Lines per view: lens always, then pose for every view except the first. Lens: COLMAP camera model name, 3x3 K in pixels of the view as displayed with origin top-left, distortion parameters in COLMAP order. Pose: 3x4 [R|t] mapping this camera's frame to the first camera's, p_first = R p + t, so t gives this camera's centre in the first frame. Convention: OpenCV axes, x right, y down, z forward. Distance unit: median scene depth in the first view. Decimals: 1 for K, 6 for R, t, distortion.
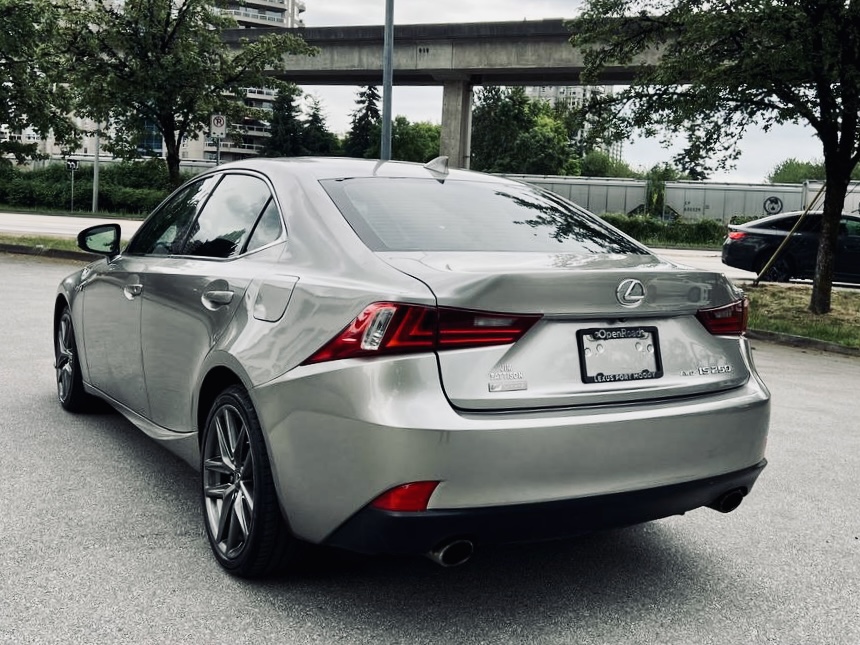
lens RADIAL K [[972.5, 0, 470.9], [0, 972.5, 287.6], [0, 0, 1]] dist [0.155246, -0.403396]
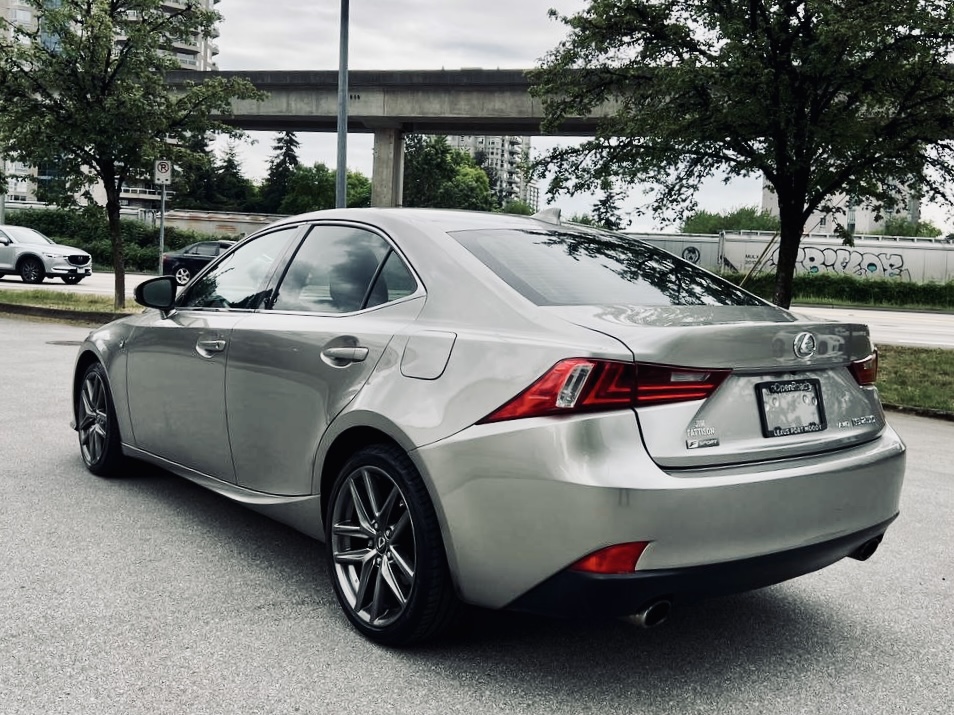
lens RADIAL K [[973.8, 0, 506.6], [0, 973.8, 336.7], [0, 0, 1]] dist [0.111068, -0.227086]
pose [[0.992491, -0.009647, 0.121936, -0.044121], [0.009623, 0.999953, 0.000785, -0.001288], [-0.121938, 0.000395, 0.992538, 0.007074]]
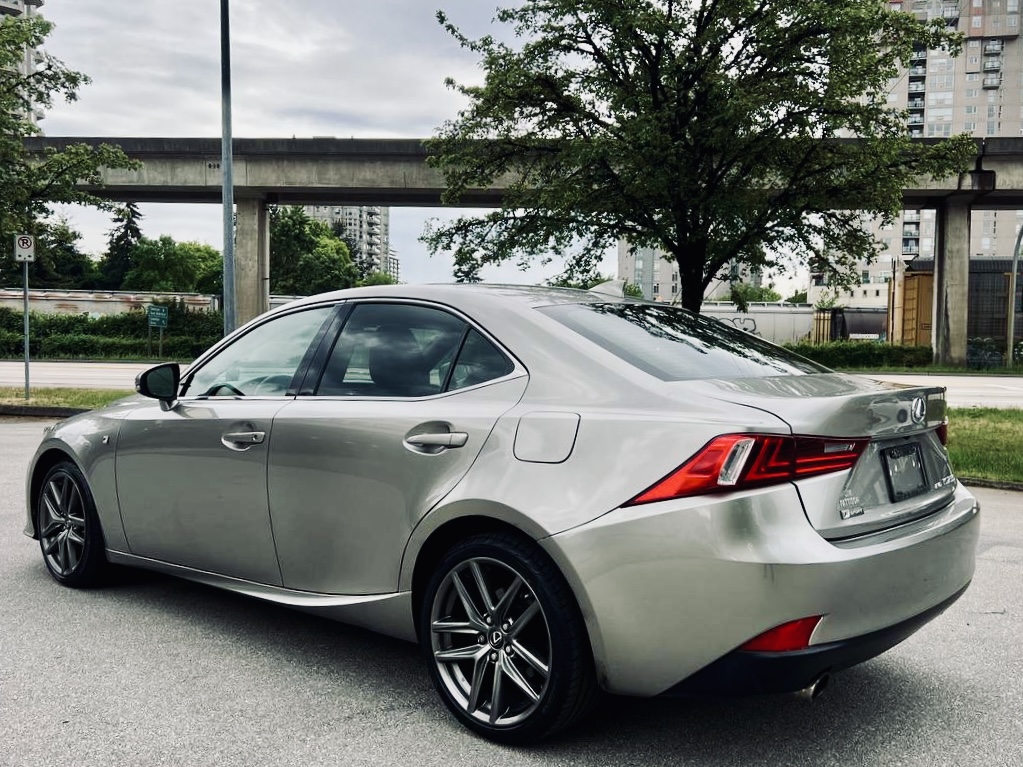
lens RADIAL K [[972.8, 0, 555.3], [0, 972.8, 411.1], [0, 0, 1]] dist [0.082948, -0.137042]
pose [[0.950673, -0.052300, 0.305755, -0.086427], [0.051562, 0.998615, 0.010496, -0.004177], [-0.305880, 0.005787, 0.952053, 0.023581]]
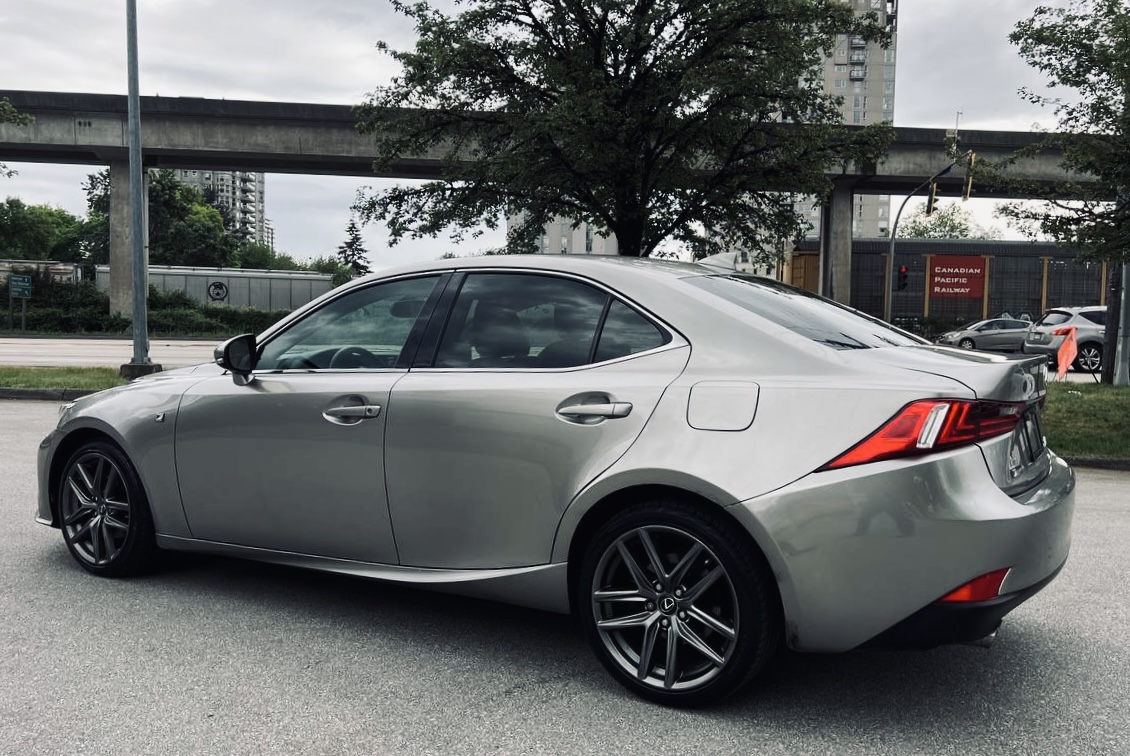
lens RADIAL K [[969.7, 0, 612.4], [0, 969.7, 398.8], [0, 0, 1]] dist [0.058151, -0.064571]
pose [[0.882049, -0.066920, 0.466381, -0.133312], [0.057889, 0.997755, 0.033682, -0.006052], [-0.467588, -0.002711, 0.883942, 0.042298]]
